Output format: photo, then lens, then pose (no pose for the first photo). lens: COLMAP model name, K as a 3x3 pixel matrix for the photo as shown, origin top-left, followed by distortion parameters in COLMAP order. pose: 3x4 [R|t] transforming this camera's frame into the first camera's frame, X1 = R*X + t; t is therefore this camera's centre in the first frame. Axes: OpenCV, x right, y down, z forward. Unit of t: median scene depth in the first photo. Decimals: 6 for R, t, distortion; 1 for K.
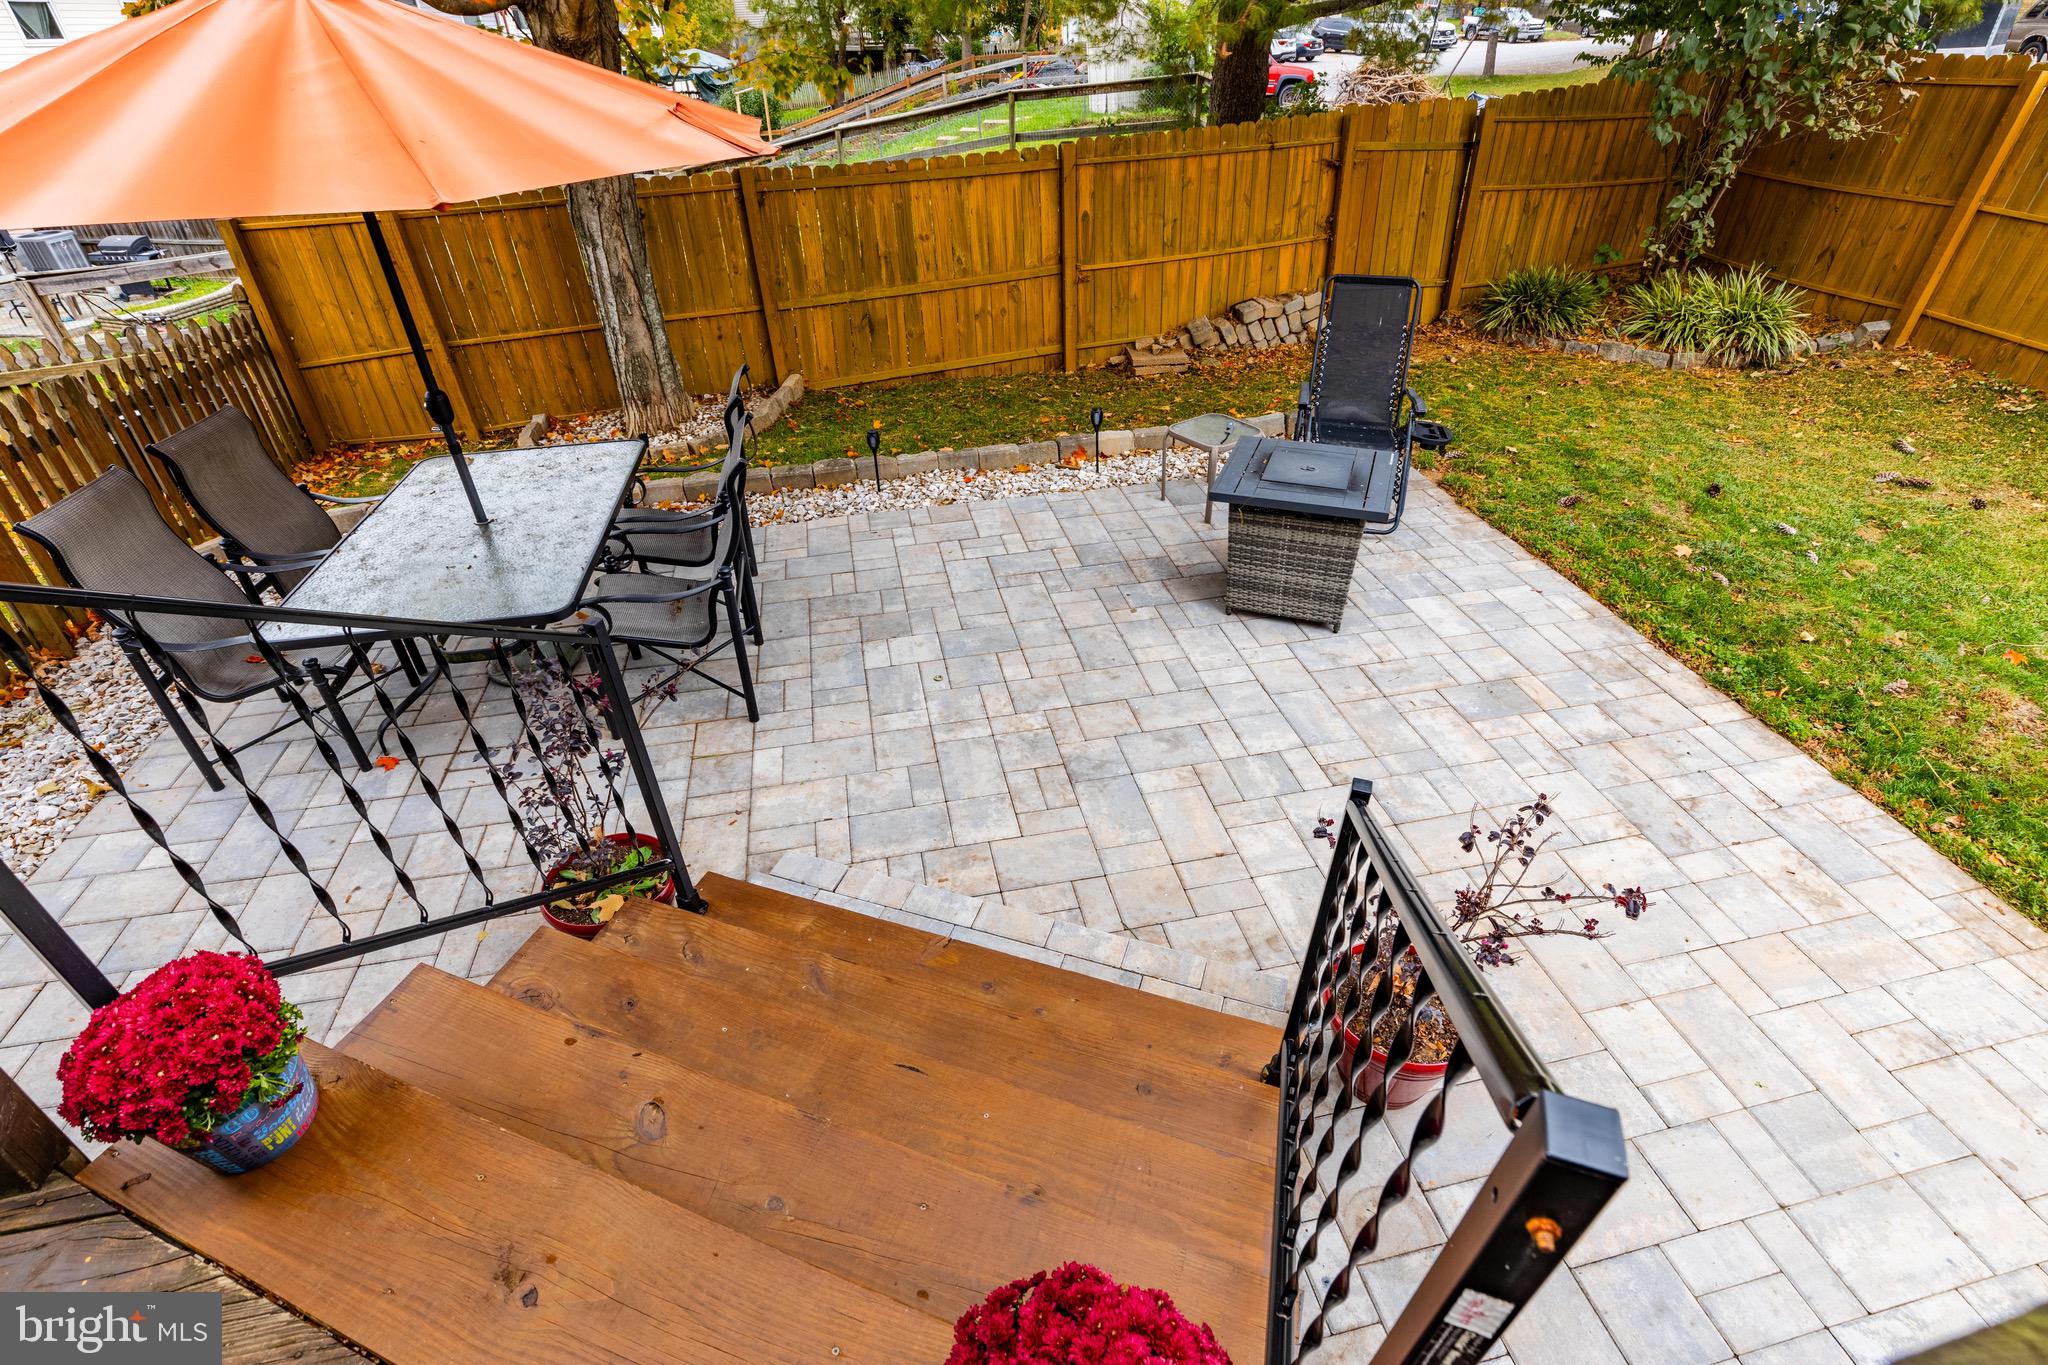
lens RADIAL K [[903.5, 0, 1000.4], [0, 903.5, 680.1], [0, 0, 1]] dist [-0.011412, -0.000045]
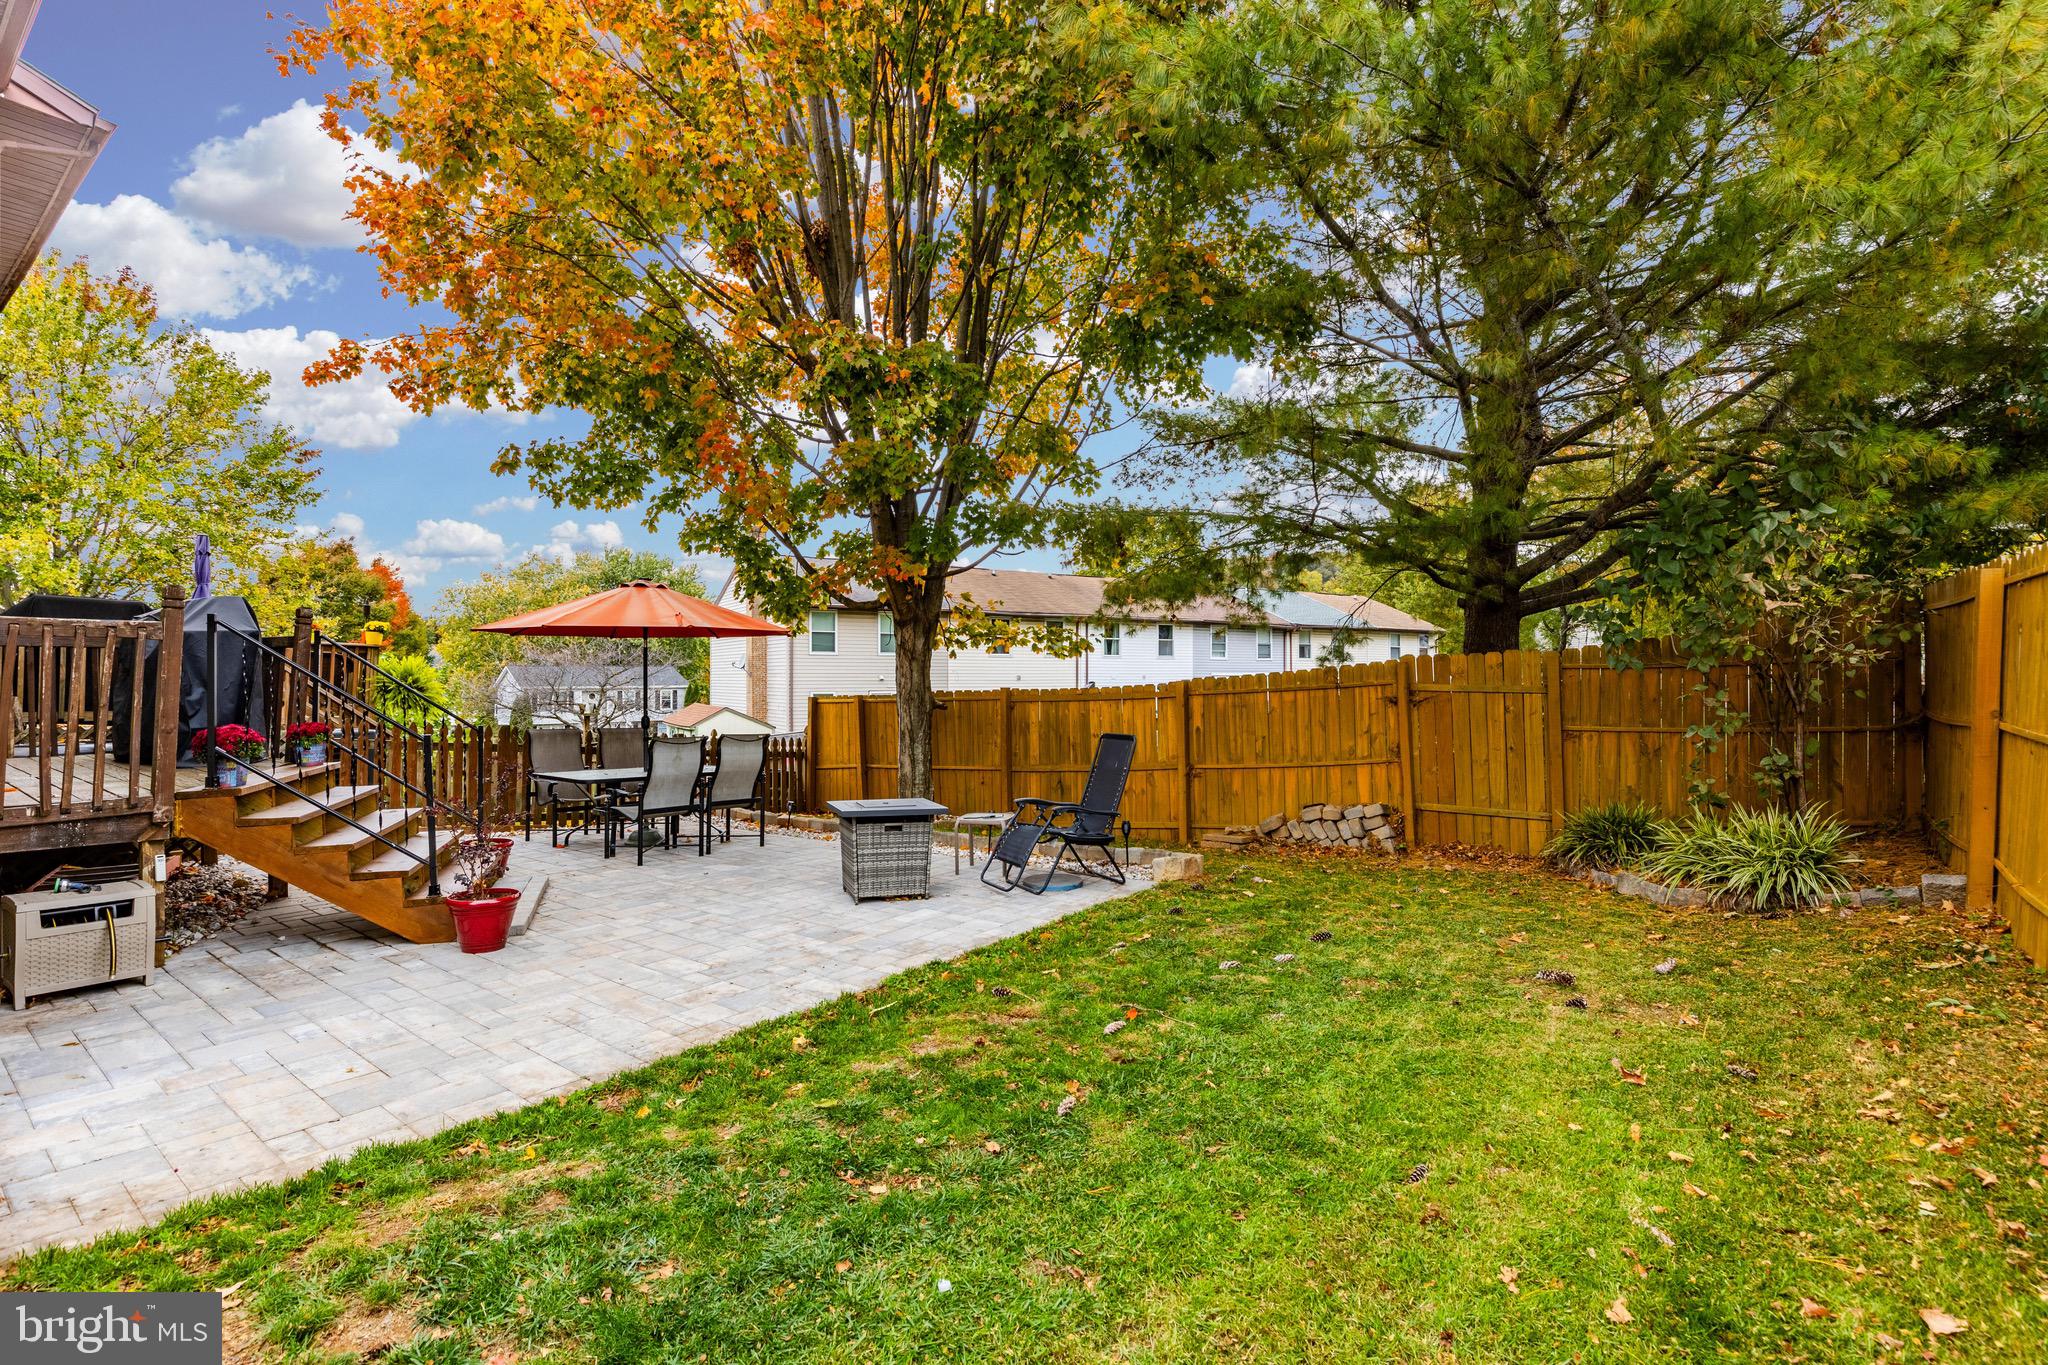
lens RADIAL K [[894.4, 0, 978.4], [0, 894.4, 680.8], [0, 0, 1]] dist [-0.035559, 0.003012]
pose [[0.660680, 0.014749, -0.750523, 0.836974], [-0.447677, 0.810295, -0.378163, 0.059053], [0.602567, 0.585836, 0.541949, 0.063179]]
